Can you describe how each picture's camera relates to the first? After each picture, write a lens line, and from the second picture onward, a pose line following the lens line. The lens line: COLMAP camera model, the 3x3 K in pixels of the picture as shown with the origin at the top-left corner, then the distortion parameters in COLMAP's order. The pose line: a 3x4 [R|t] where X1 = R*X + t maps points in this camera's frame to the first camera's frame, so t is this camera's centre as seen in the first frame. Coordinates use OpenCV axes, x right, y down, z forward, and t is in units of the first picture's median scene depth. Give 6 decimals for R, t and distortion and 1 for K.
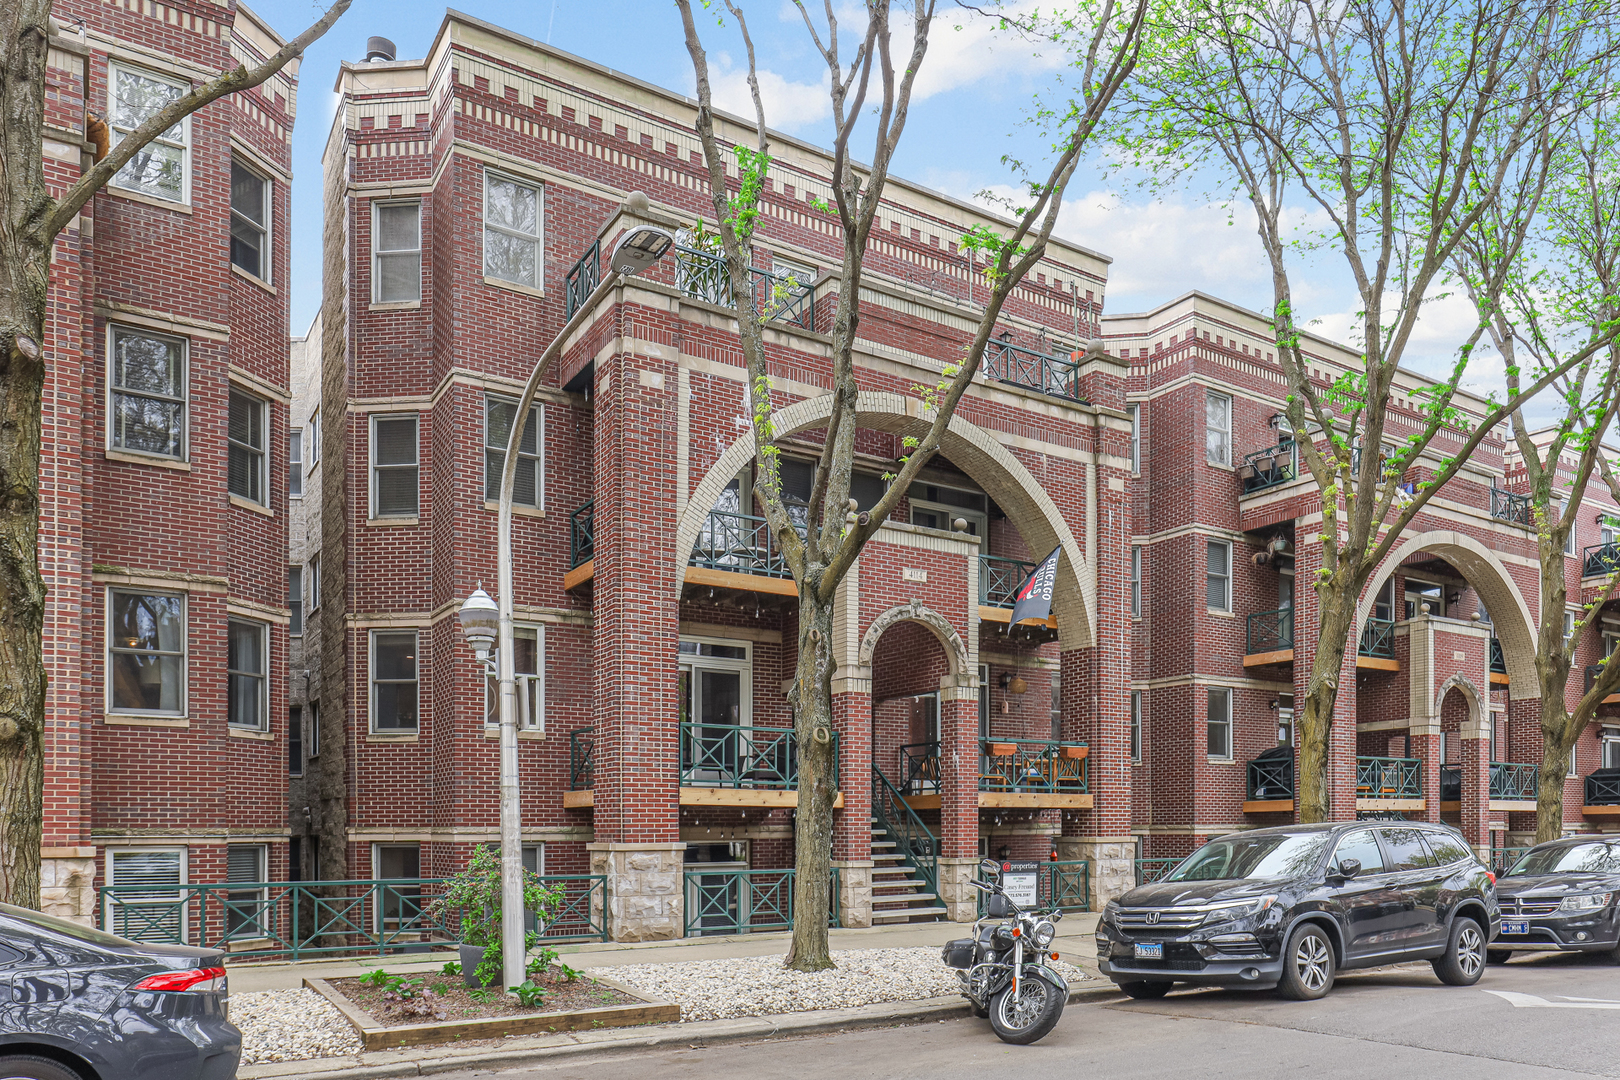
lens RADIAL K [[1138.4, 0, 810.0], [0, 1138.4, 540.0], [0, 0, 1]] dist [-0.007247, 0.004323]
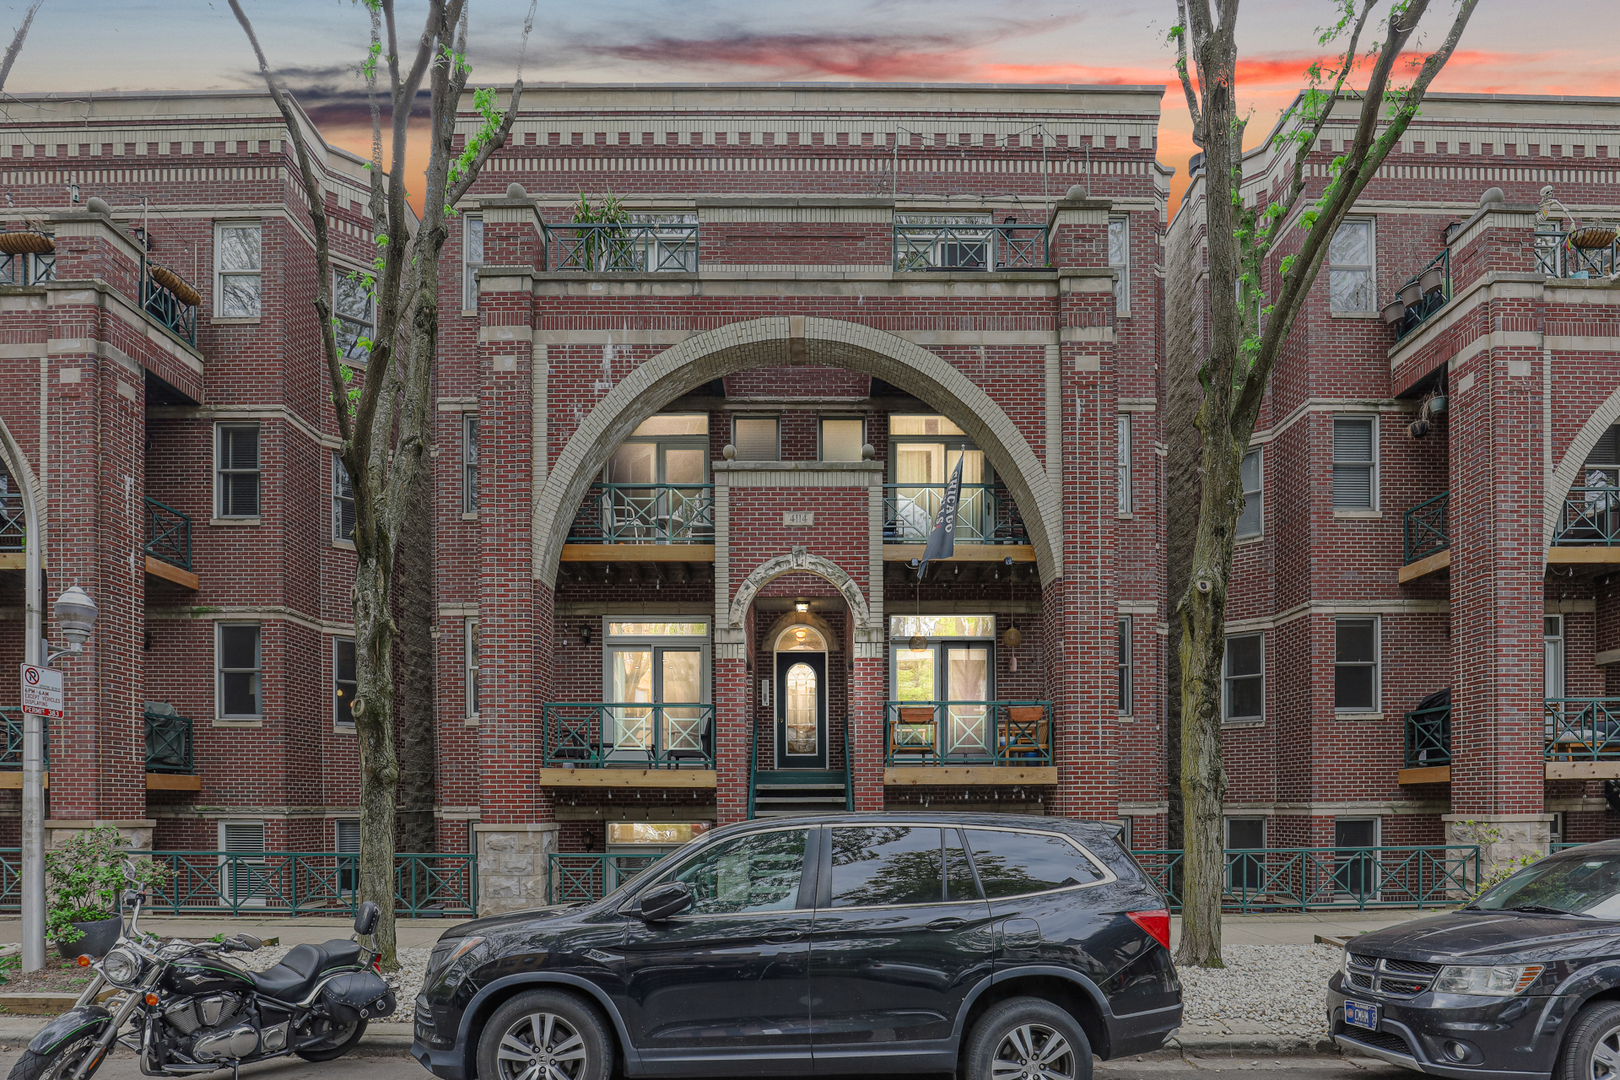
lens RADIAL K [[949.3, 0, 811.9], [0, 949.3, 619.9], [0, 0, 1]] dist [-0.037000, 0.000465]
pose [[0.852007, -0.098520, -0.514177, 0.459335], [0.129957, 0.991194, 0.025422, 0.089067], [0.507145, -0.088480, 0.857307, 0.383298]]
